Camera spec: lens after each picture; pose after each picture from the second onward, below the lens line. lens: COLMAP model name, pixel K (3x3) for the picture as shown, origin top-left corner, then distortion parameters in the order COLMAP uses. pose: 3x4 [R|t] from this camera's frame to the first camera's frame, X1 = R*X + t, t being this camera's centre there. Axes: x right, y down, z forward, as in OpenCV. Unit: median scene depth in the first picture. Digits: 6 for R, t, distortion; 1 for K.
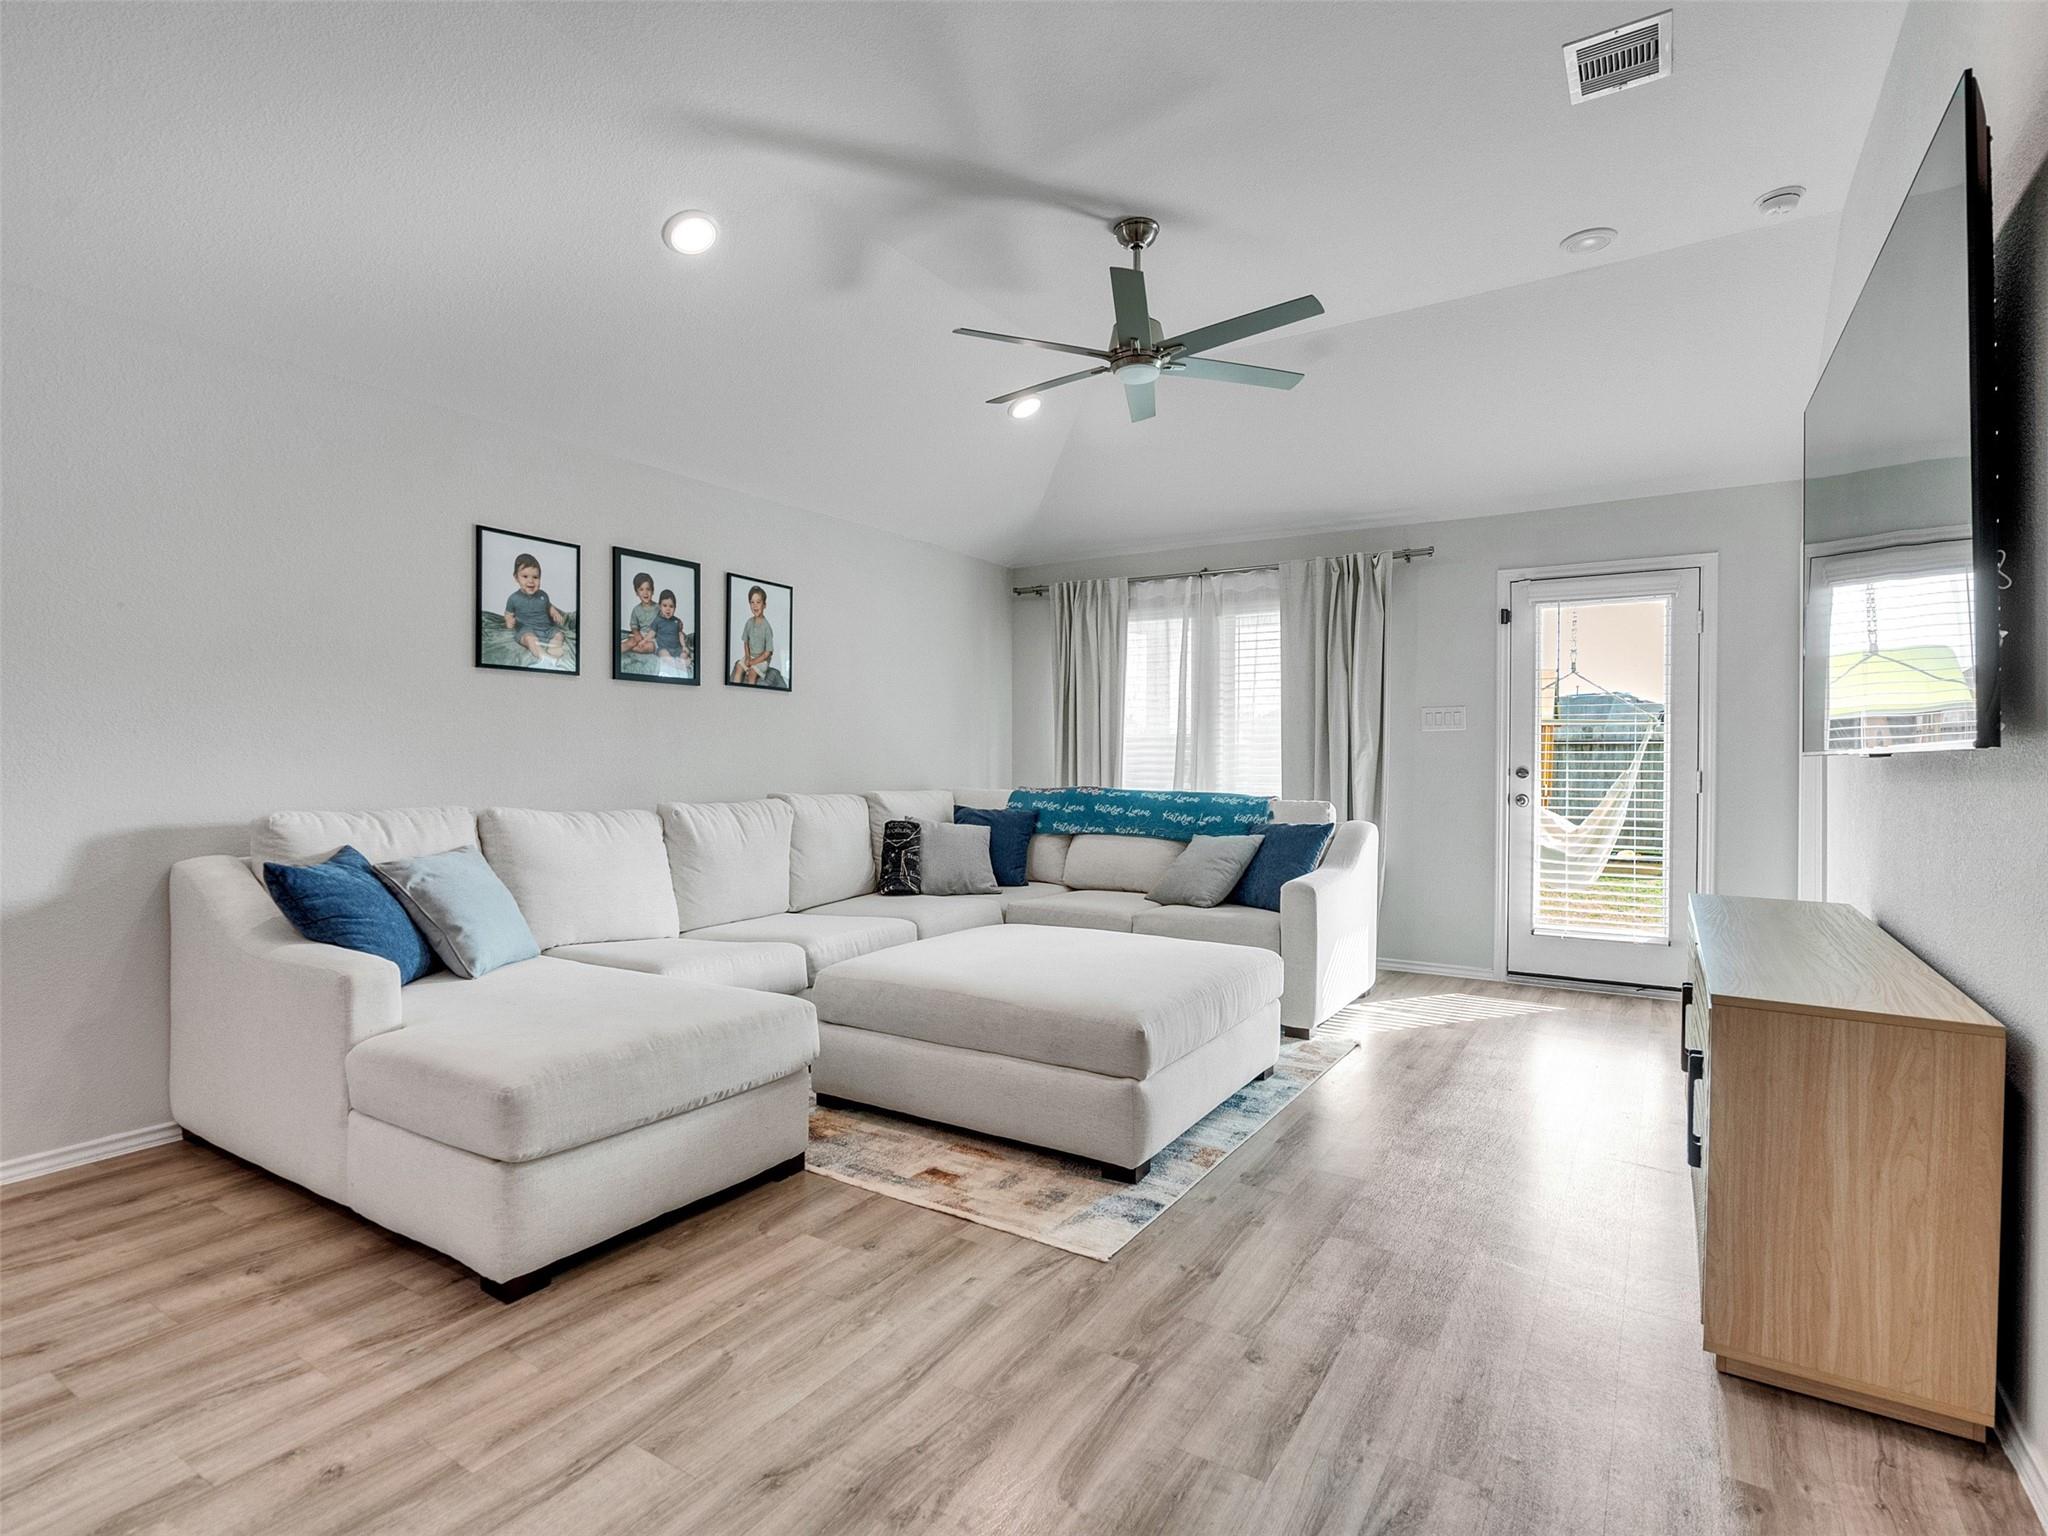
lens RADIAL K [[1044.8, 0, 1000.1], [0, 1044.8, 767.4], [0, 0, 1]] dist [-0.004619, 0.002423]
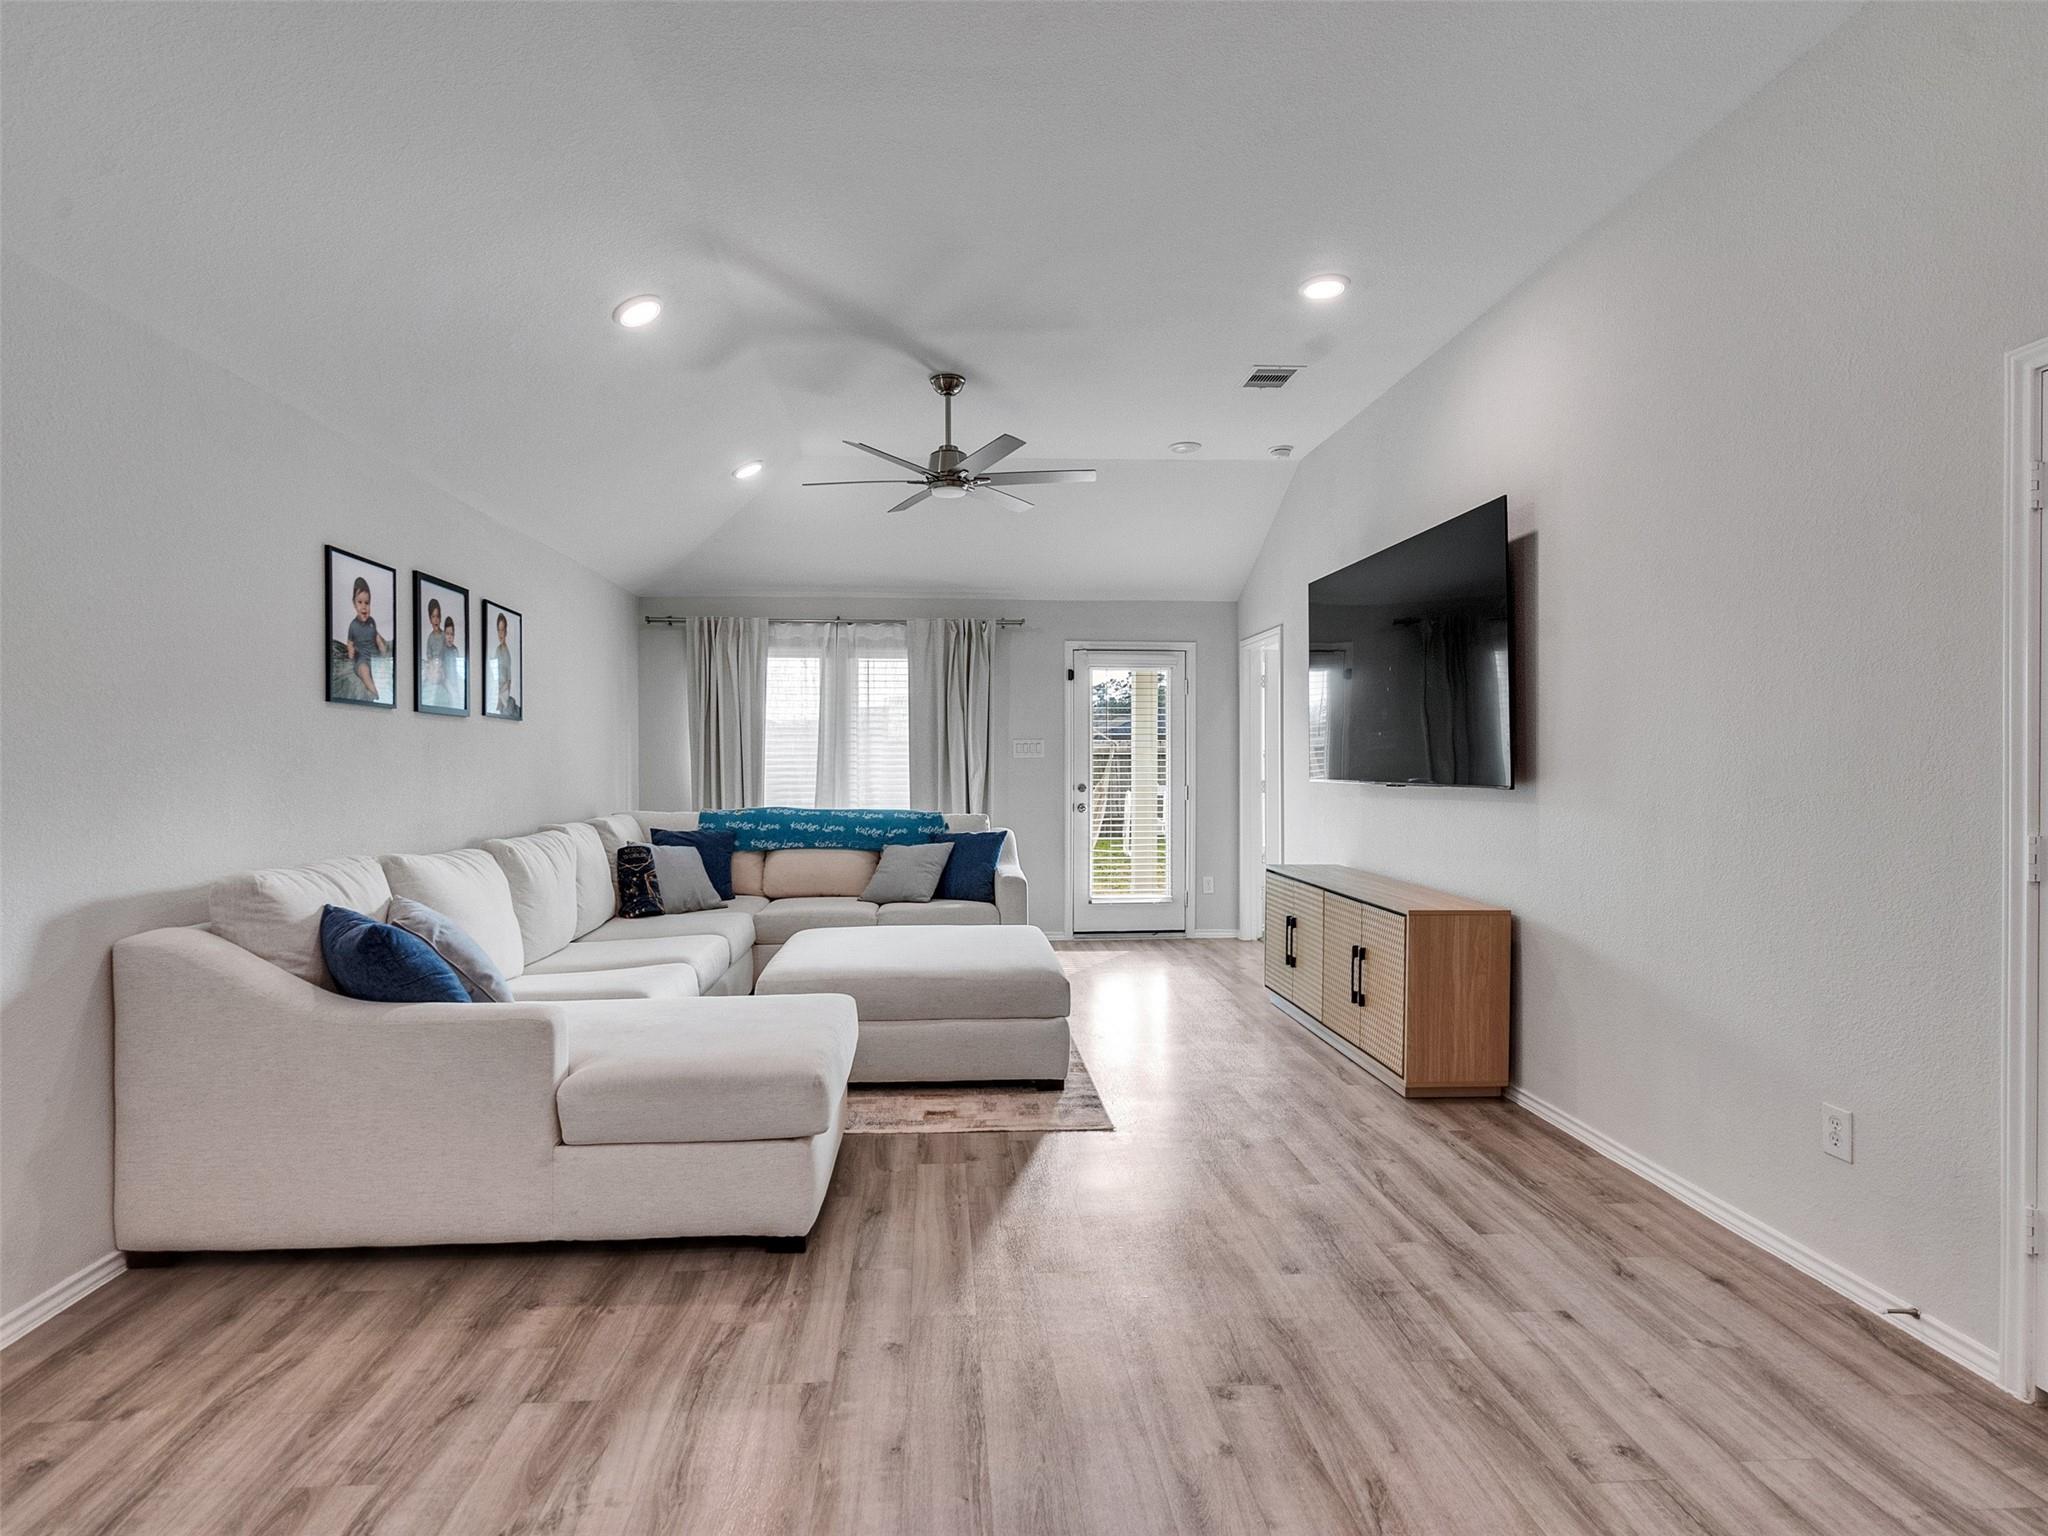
lens RADIAL K [[1044.8, 0, 1000.1], [0, 1044.8, 767.4], [0, 0, 1]] dist [-0.004619, 0.002423]
pose [[0.805040, -0.008263, 0.593163, -0.468039], [0.009862, 0.999951, 0.000544, -0.027436], [-0.593139, 0.005412, 0.805082, -0.063588]]
